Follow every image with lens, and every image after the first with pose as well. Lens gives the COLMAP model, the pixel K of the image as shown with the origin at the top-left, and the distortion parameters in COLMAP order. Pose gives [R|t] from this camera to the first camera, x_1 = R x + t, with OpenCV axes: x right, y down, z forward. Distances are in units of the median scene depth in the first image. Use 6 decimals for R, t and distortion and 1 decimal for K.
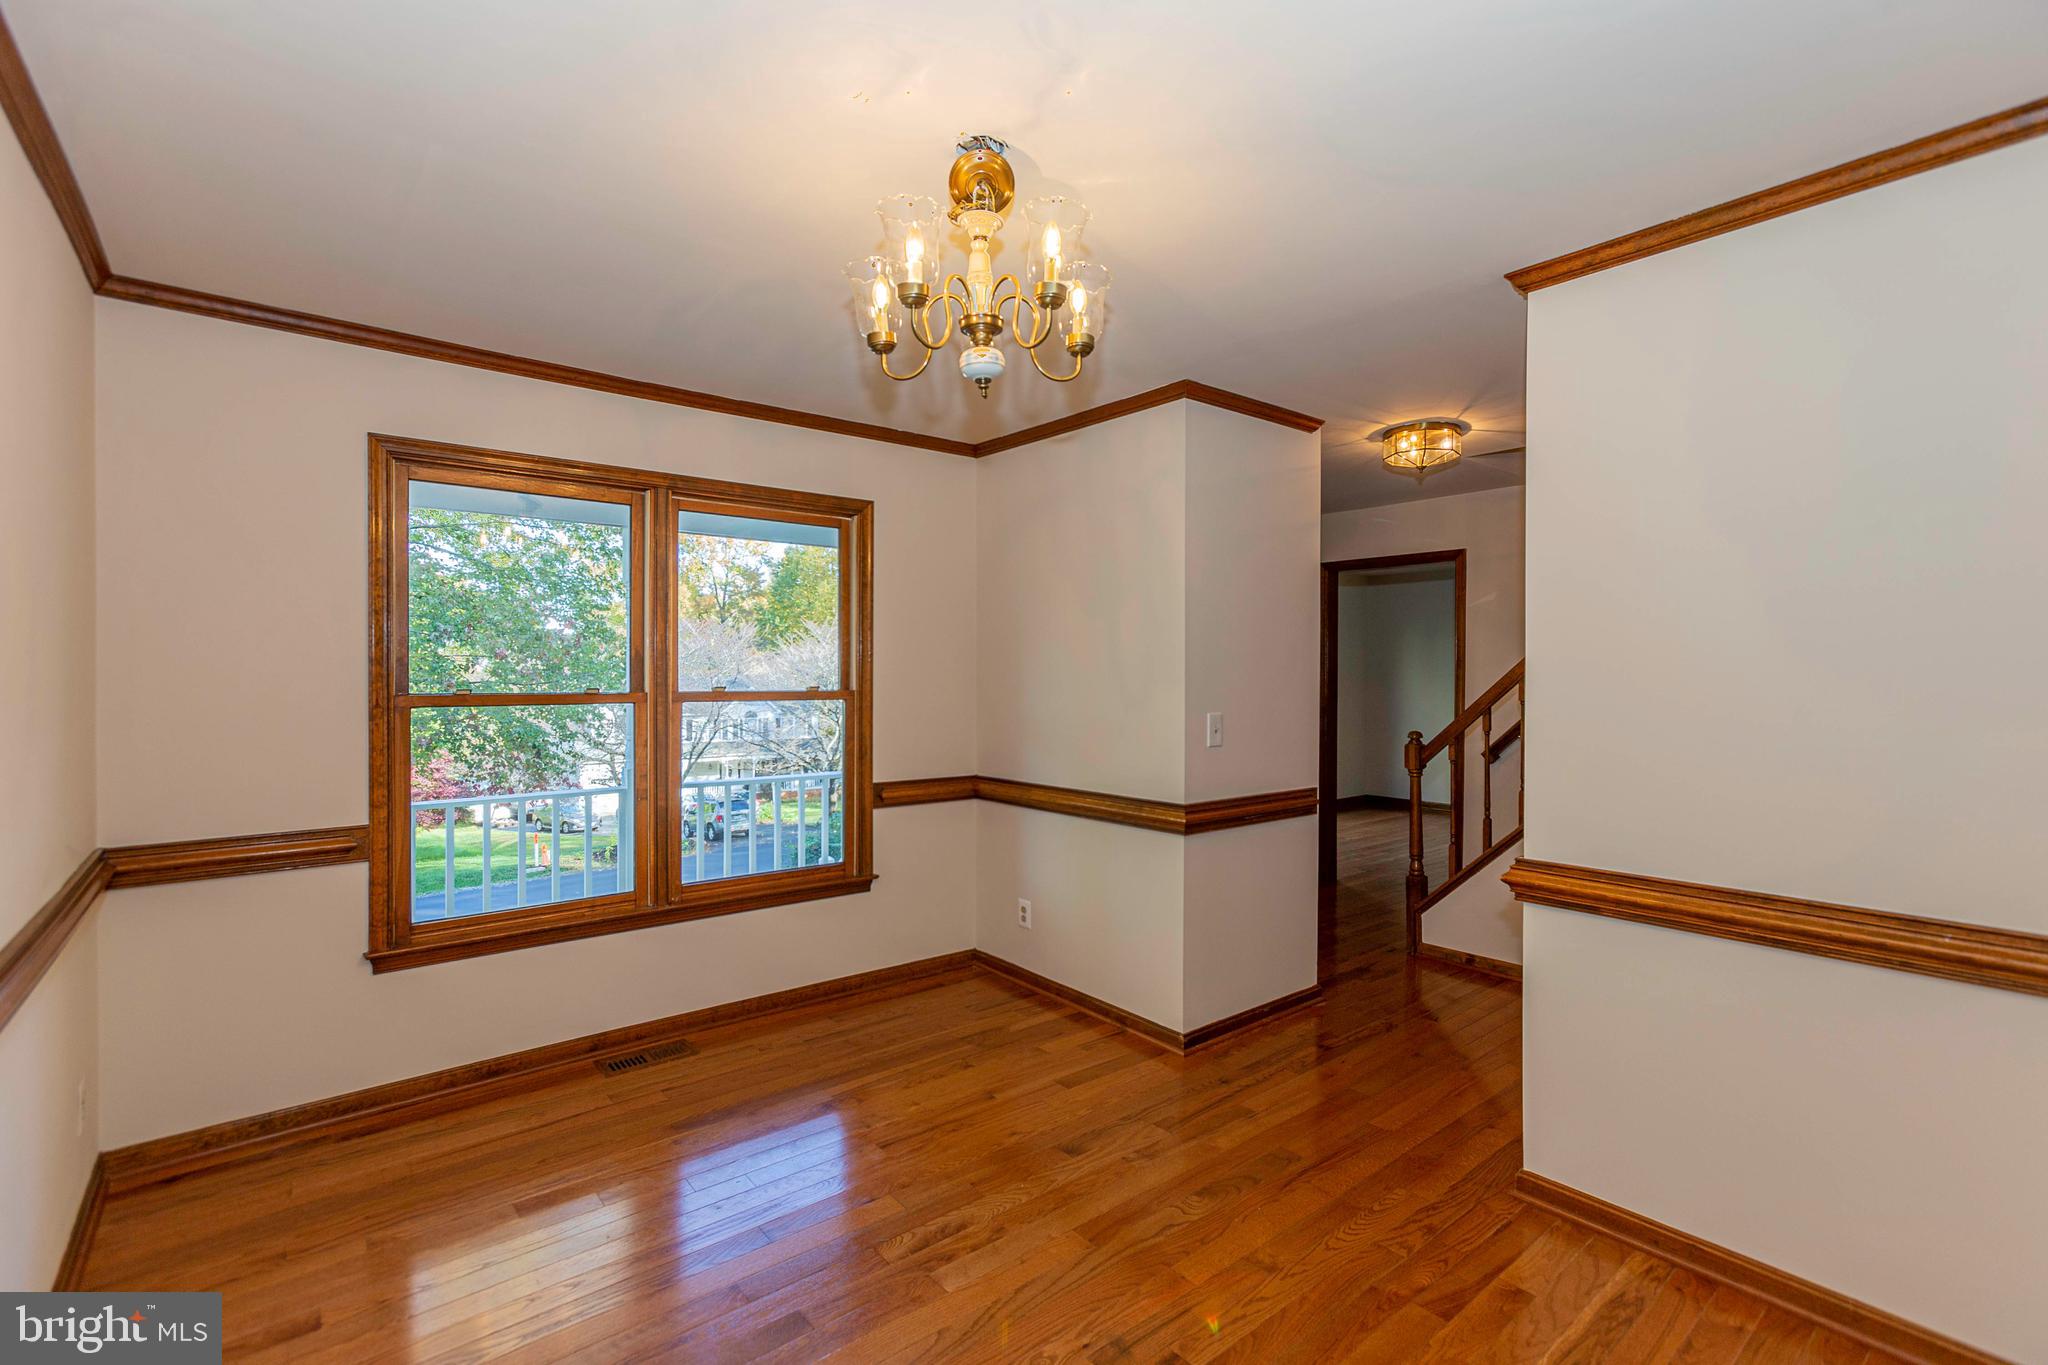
lens RADIAL K [[920.4, 0, 1013.6], [0, 920.4, 693.6], [0, 0, 1]] dist [0.000680, 0.000936]
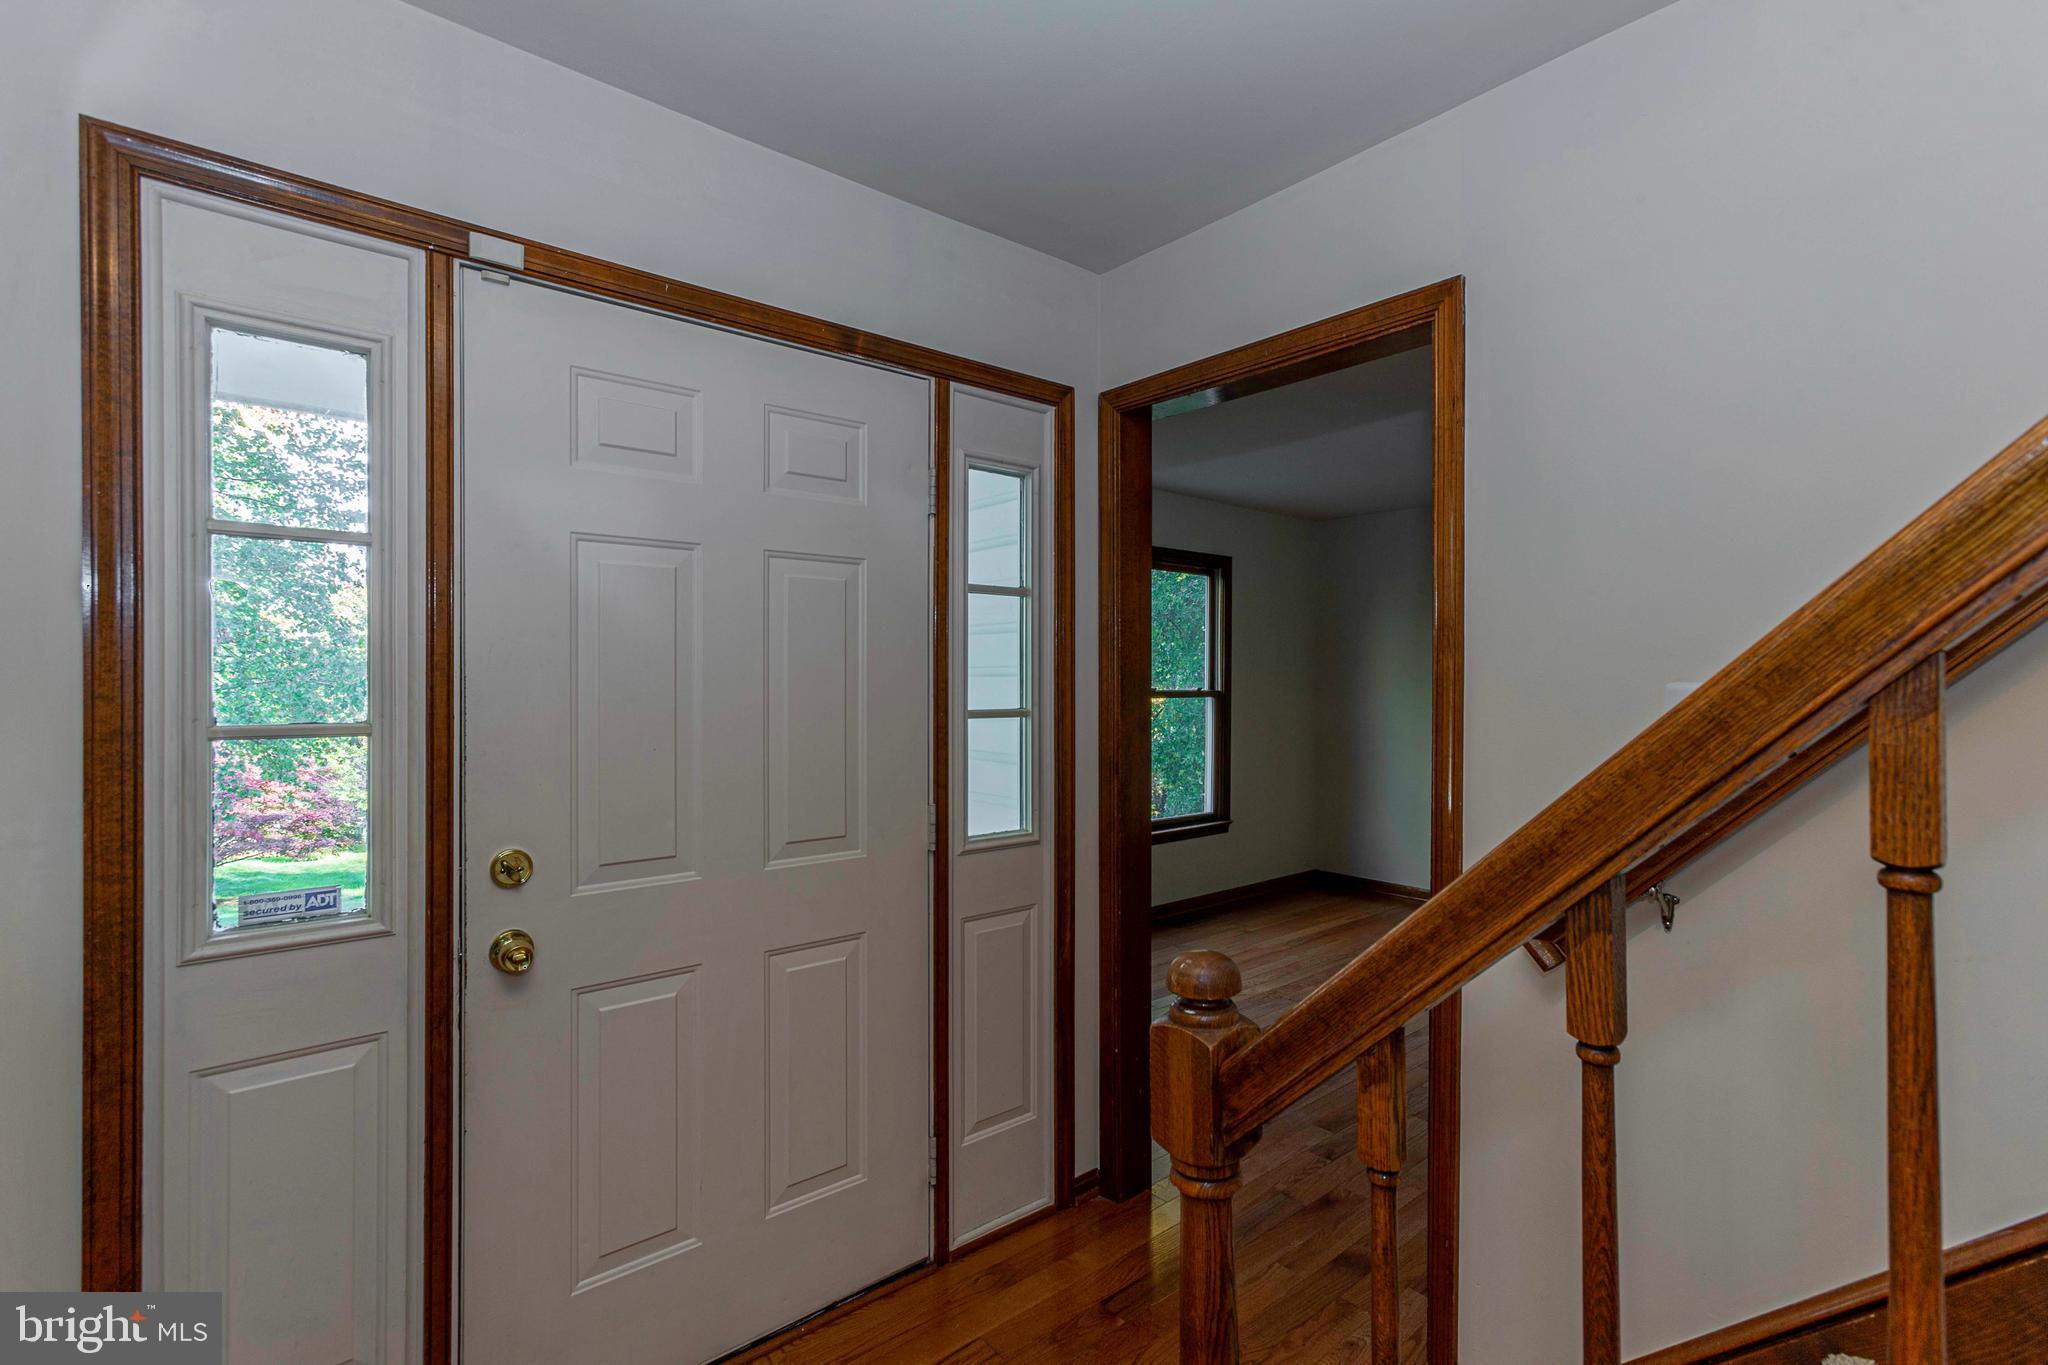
lens RADIAL K [[920.4, 0, 1013.6], [0, 920.4, 693.6], [0, 0, 1]] dist [0.000680, 0.000936]
pose [[0.999989, 0.002822, -0.003755, -0.564281], [-0.002833, 0.999991, -0.003034, 0.006125], [0.003746, 0.003045, 0.999988, -0.500262]]
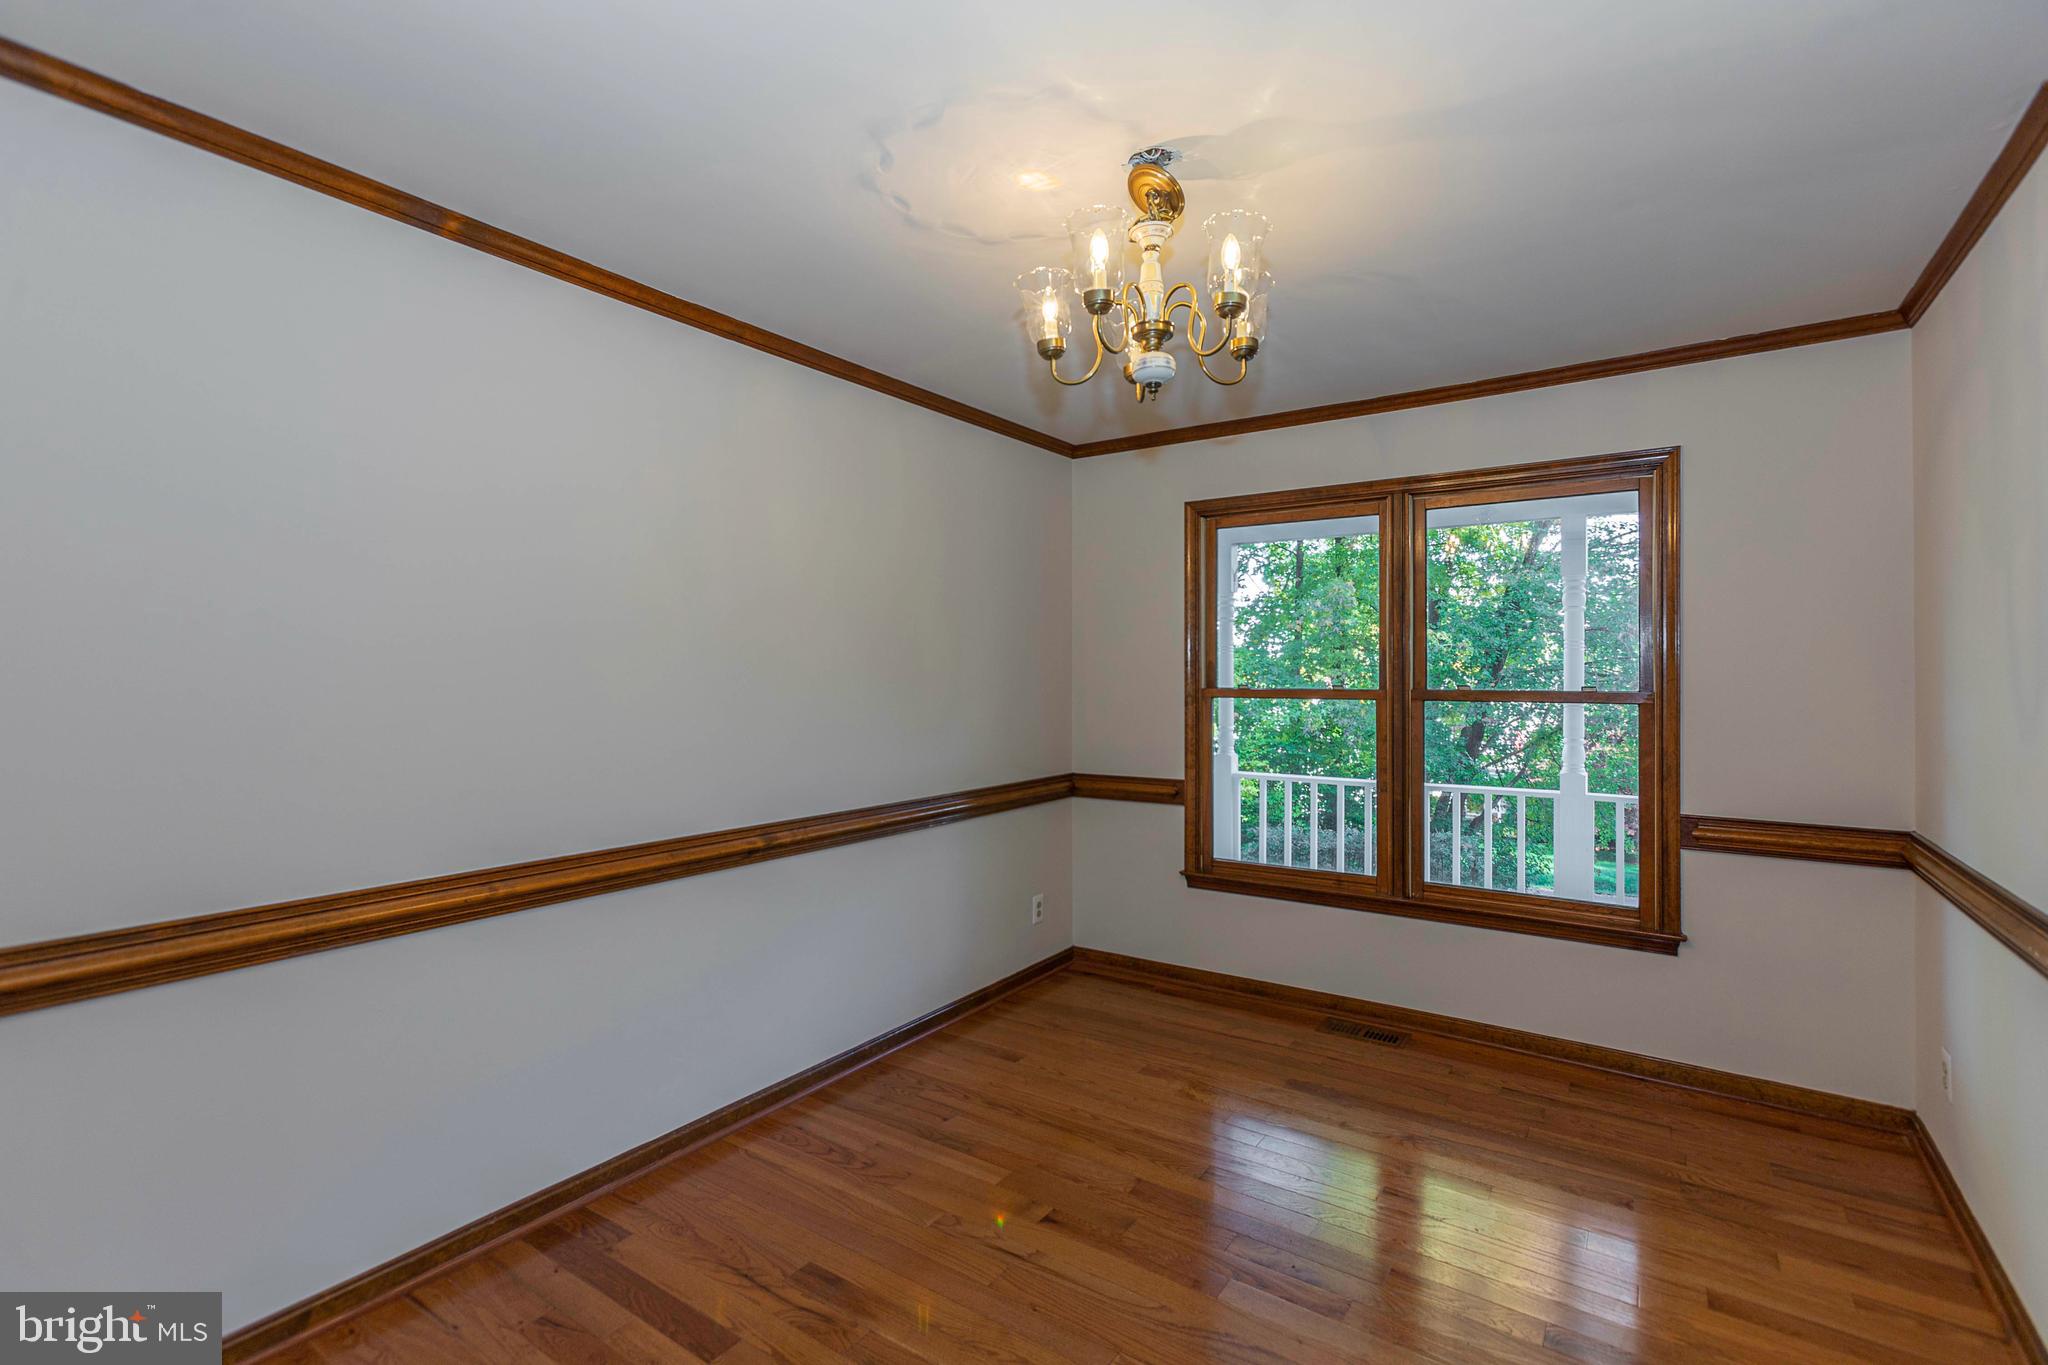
lens RADIAL K [[916.1, 0, 1023.1], [0, 916.1, 678.3], [0, 0, 1]] dist [0.000969, 0.000851]
pose [[0.272531, 0.002597, -0.962144, 0.493543], [-0.014925, 0.999887, -0.001529, -0.006684], [0.962031, 0.014776, 0.272539, 0.314333]]
